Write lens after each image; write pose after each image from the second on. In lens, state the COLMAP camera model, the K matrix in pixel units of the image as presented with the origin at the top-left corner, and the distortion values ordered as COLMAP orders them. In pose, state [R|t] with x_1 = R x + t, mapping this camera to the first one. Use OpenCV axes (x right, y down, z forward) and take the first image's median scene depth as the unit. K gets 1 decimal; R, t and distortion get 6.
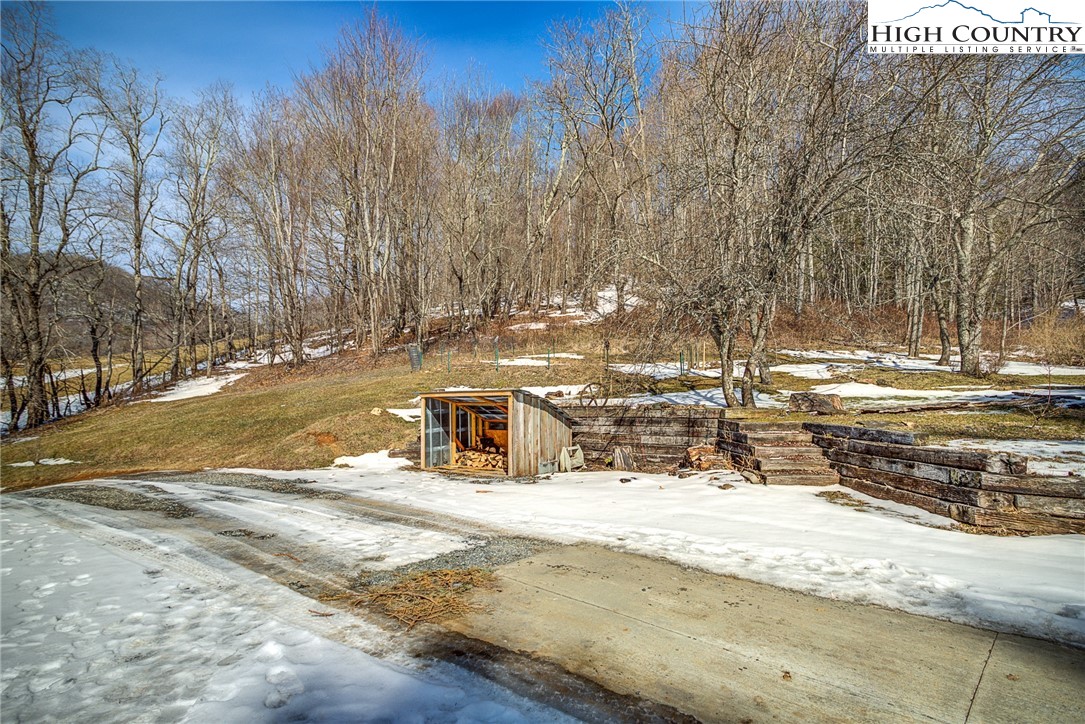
lens RADIAL K [[528.8, 0, 539.4], [0, 528.8, 353.0], [0, 0, 1]] dist [0.001343, 0.009723]
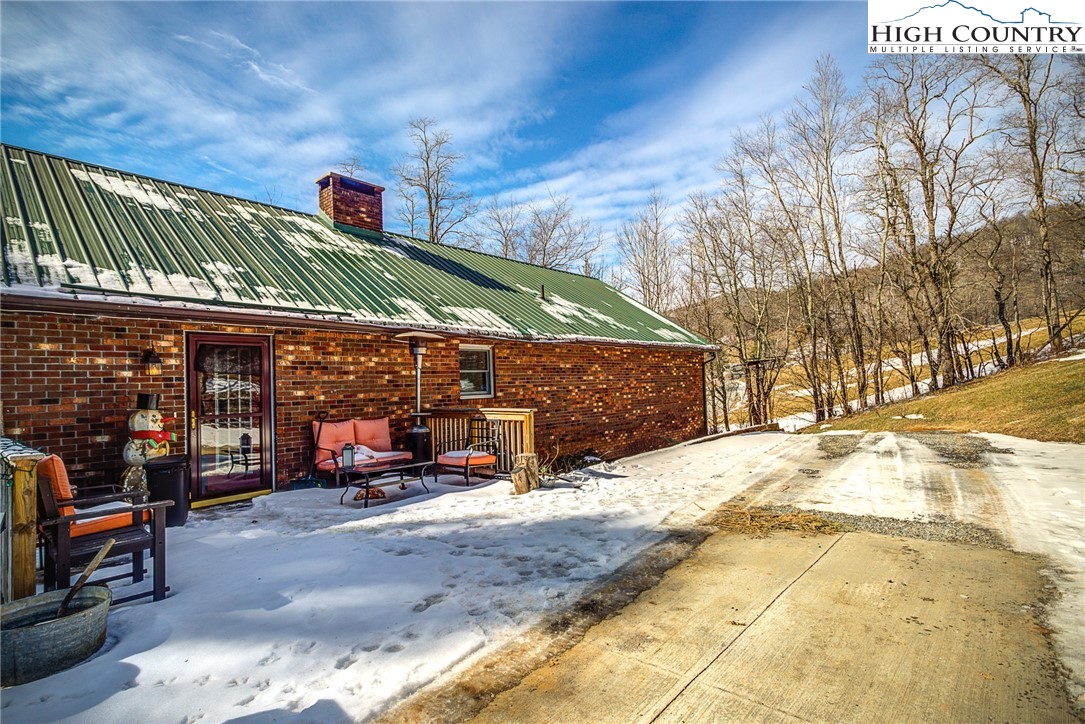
lens RADIAL K [[528.8, 0, 539.4], [0, 528.8, 353.0], [0, 0, 1]] dist [0.001343, 0.009723]
pose [[0.048002, -0.063966, -0.996797, 0.146910], [0.140825, 0.988413, -0.056646, 0.003831], [0.988870, -0.137655, 0.056454, 0.054720]]
